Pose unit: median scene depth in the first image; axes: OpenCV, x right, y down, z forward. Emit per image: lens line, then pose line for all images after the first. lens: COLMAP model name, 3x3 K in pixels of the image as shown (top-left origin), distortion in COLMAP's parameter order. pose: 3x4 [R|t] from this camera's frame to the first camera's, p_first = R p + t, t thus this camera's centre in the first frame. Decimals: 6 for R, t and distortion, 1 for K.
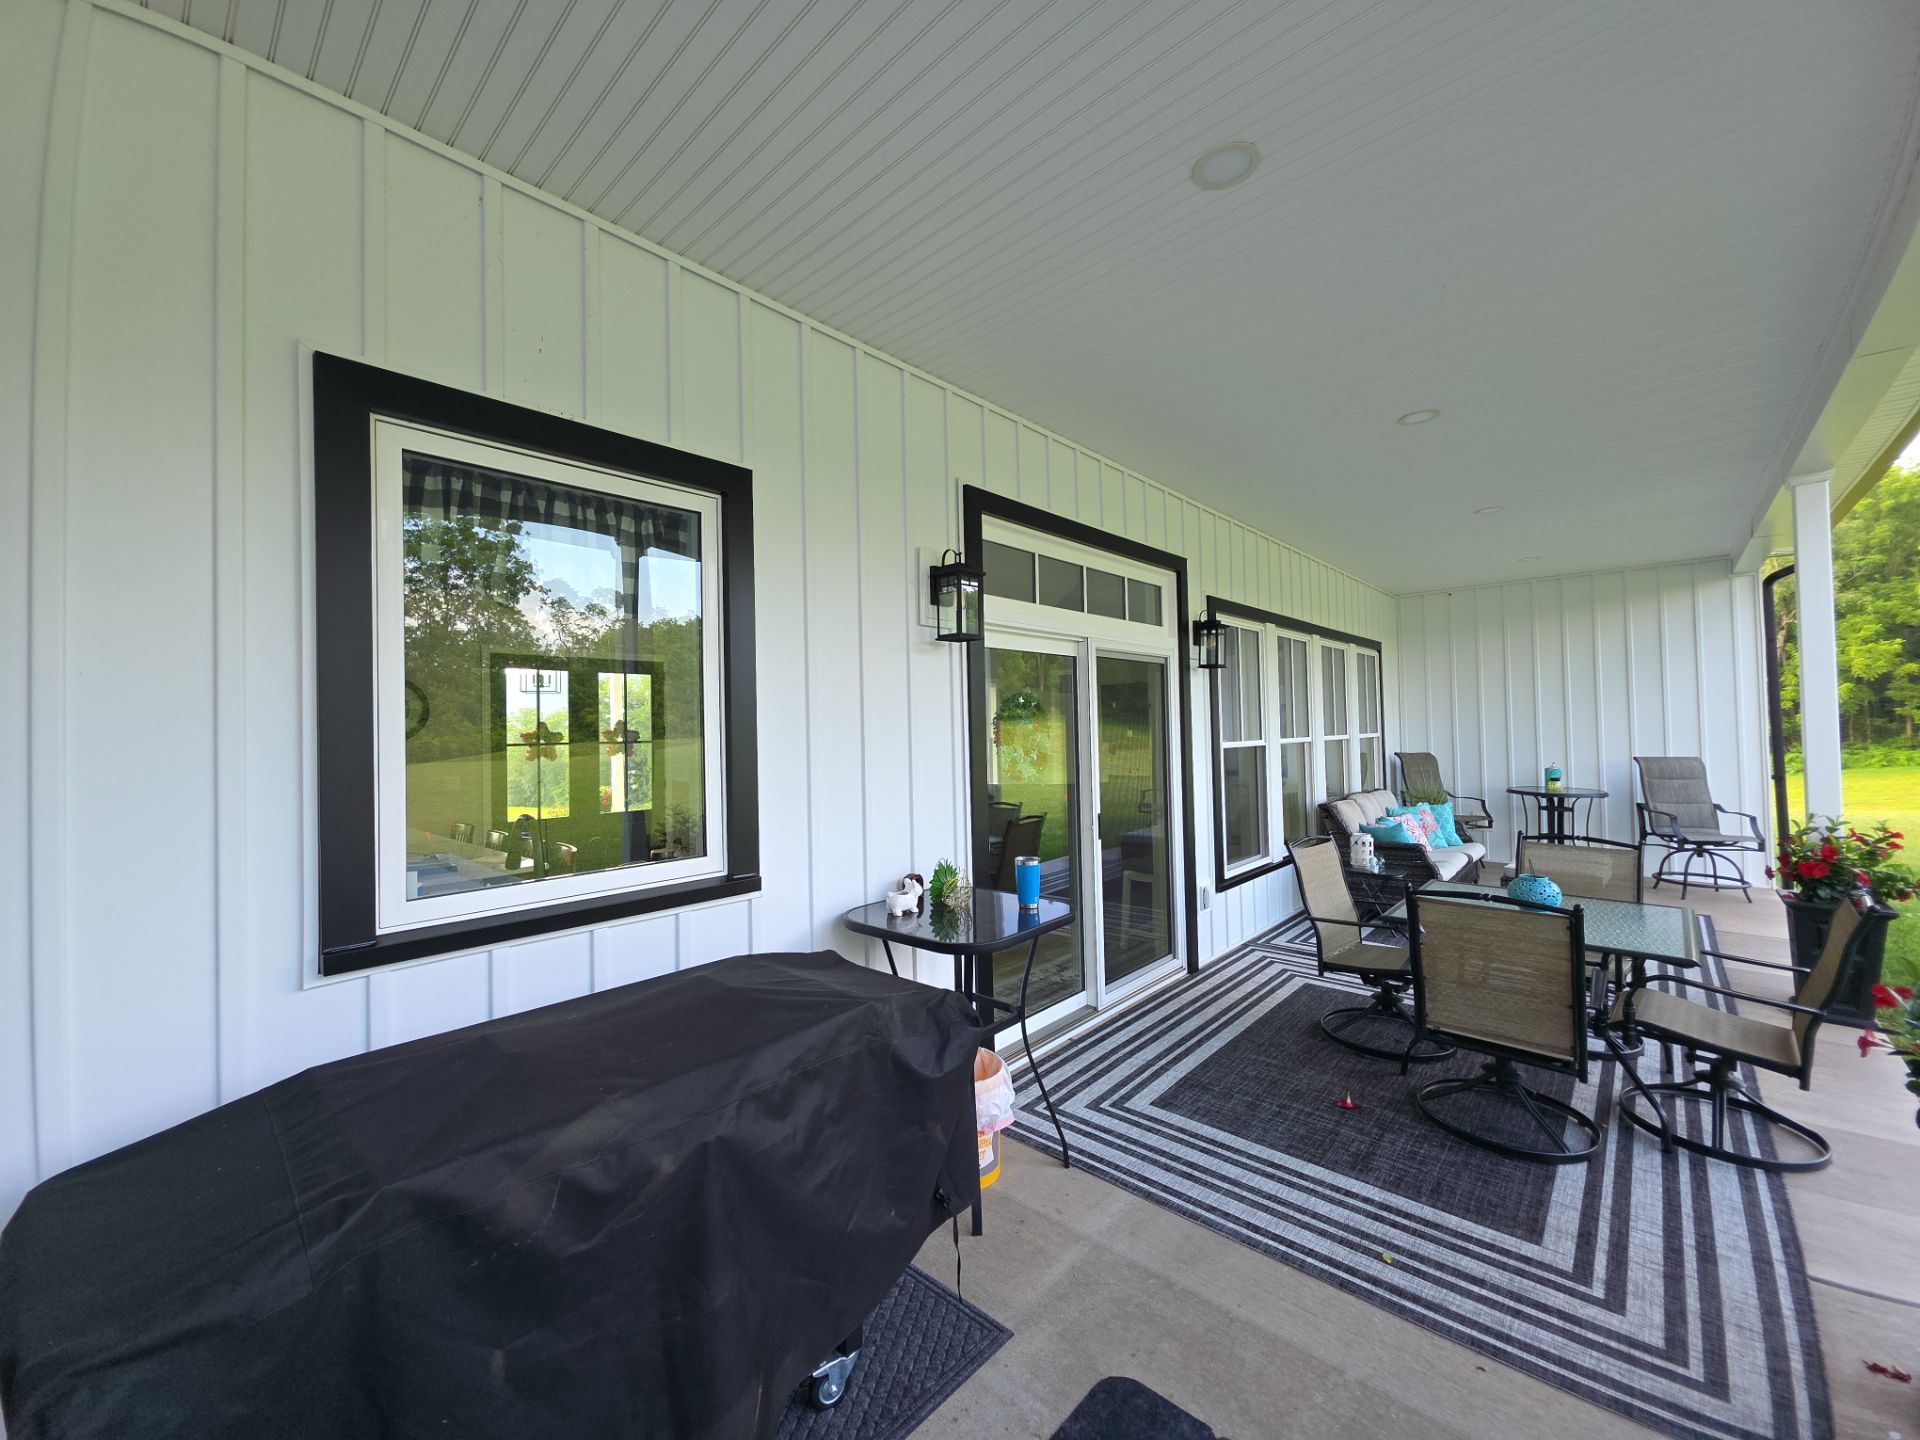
lens RADIAL K [[762.9, 0, 954.6], [0, 762.9, 717.0], [0, 0, 1]] dist [-0.002976, -0.000303]
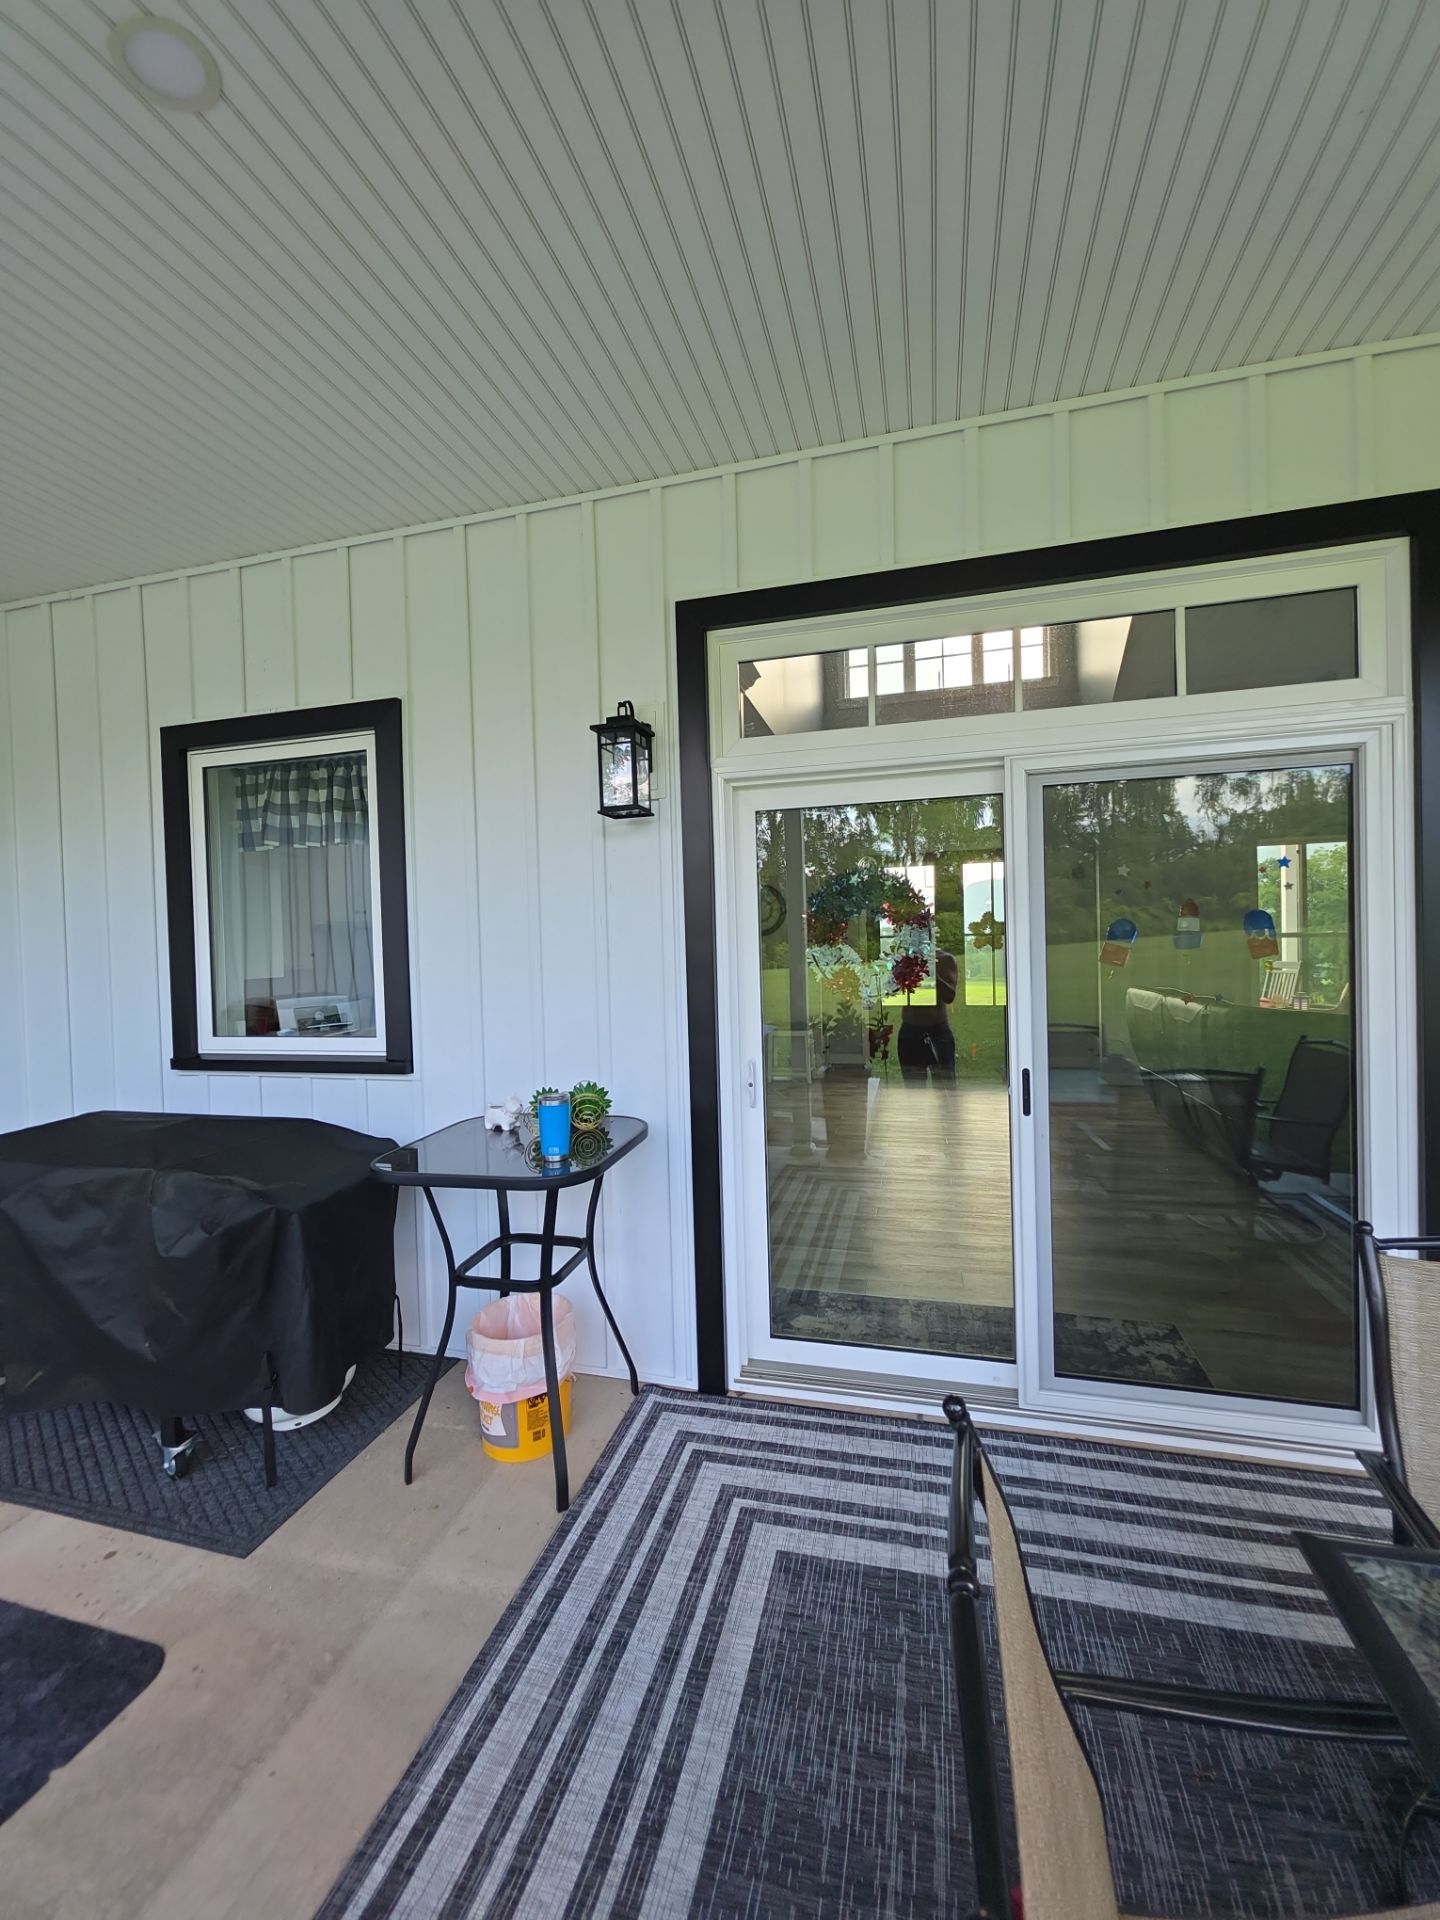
lens RADIAL K [[762.9, 0, 720.8], [0, 762.9, 955.9], [0, 0, 1]] dist [-0.002976, -0.000303]
pose [[0.463782, 0.024452, -0.885612, 0.895747], [0.034077, 0.998387, 0.045411, 0.015910], [0.885294, -0.051240, 0.462200, 0.842172]]
